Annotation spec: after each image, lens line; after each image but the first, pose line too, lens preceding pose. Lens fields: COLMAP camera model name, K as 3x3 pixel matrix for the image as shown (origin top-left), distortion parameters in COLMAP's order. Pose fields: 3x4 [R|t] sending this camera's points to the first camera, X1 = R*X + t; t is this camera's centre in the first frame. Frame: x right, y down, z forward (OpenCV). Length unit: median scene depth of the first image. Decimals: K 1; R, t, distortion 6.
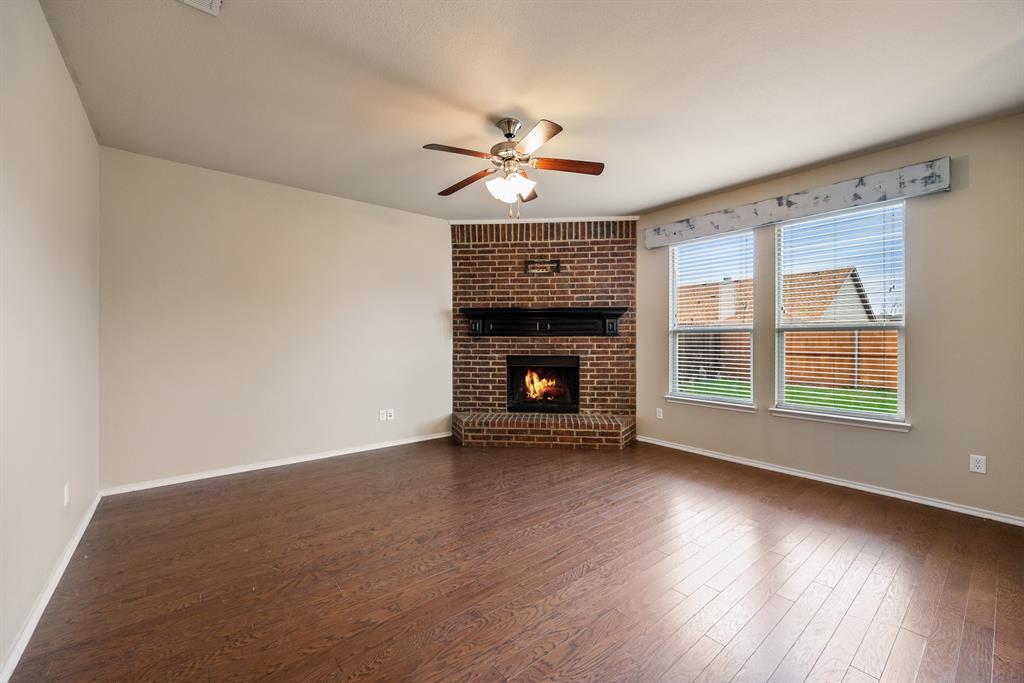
lens RADIAL K [[404.1, 0, 513.2], [0, 404.1, 339.3], [0, 0, 1]] dist [0.000668, -0.000010]
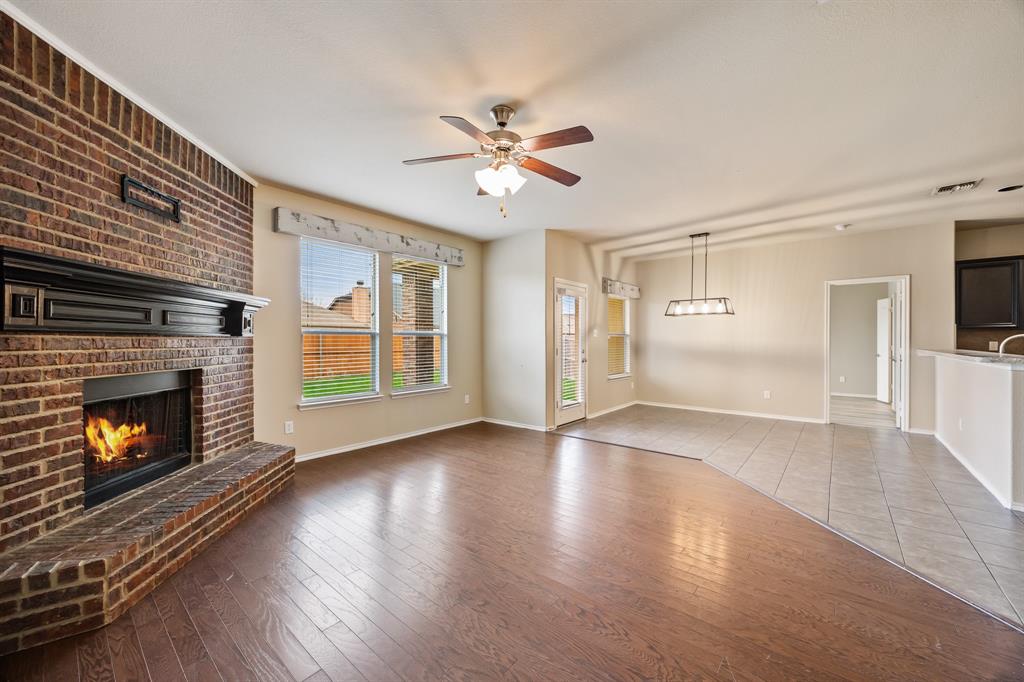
lens RADIAL K [[396.9, 0, 510.4], [0, 396.9, 342.7], [0, 0, 1]] dist [0.000558, 0.000069]
pose [[-0.191818, -0.006084, 0.981412, -0.519419], [-0.000426, 0.999981, 0.006116, -0.002135], [-0.981430, 0.000755, -0.191817, 0.652871]]
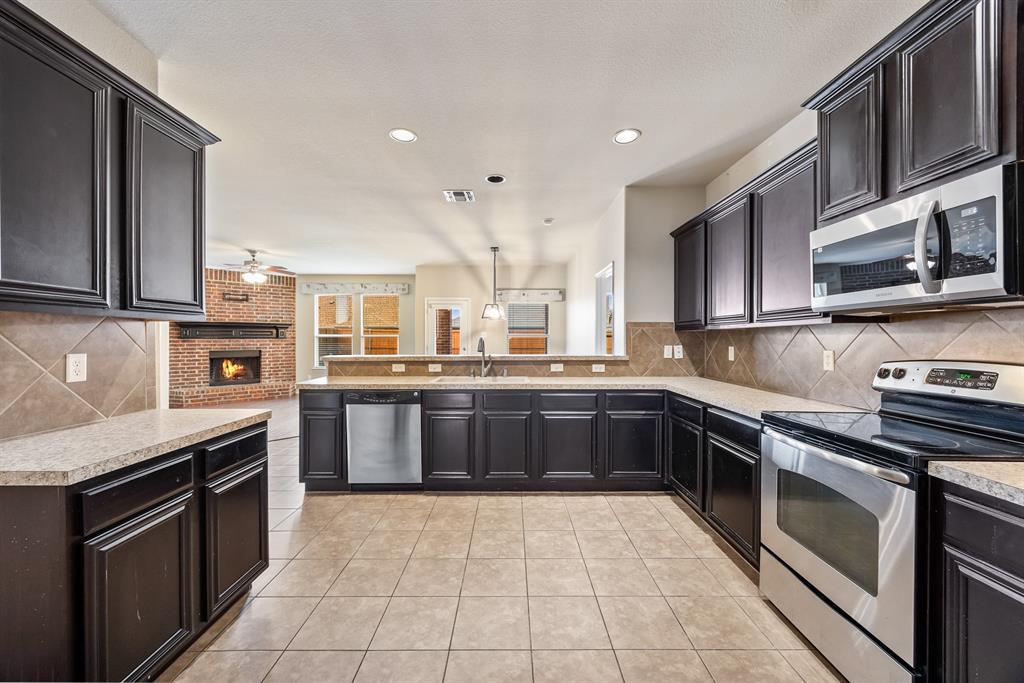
lens RADIAL K [[404.1, 0, 513.2], [0, 404.1, 339.3], [0, 0, 1]] dist [0.000668, -0.000010]
pose [[0.632838, -0.000919, 0.774283, -0.502271], [0.003031, 0.999995, -0.001290, 0.000121], [-0.774278, 0.003163, 0.632838, -0.956548]]
